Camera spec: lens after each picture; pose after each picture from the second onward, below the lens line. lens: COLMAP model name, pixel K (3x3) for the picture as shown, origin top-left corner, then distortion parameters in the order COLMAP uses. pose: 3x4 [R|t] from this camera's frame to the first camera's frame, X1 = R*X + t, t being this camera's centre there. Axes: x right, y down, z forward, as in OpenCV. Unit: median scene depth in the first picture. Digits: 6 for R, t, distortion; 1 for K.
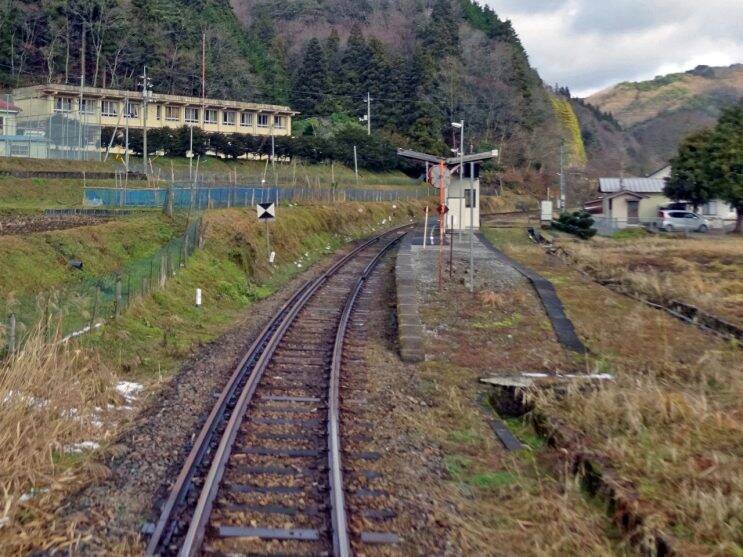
lens RADIAL K [[2030.2, 0, 370.7], [0, 2030.2, 277.8], [0, 0, 1]] dist [-0.002829, 0.000000]
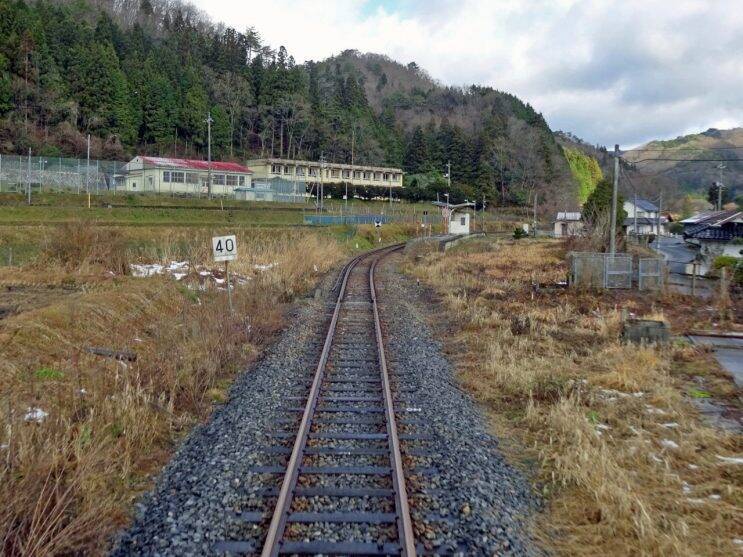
lens RADIAL K [[1367.4, 0, 372.3], [0, 1367.4, 276.6], [0, 0, 1]] dist [0.044057, 0.000000]
pose [[0.997838, 0.010757, -0.064836, 0.012403], [-0.010767, 0.999942, 0.000194, 0.007570], [0.064835, 0.000505, 0.997896, -0.174523]]
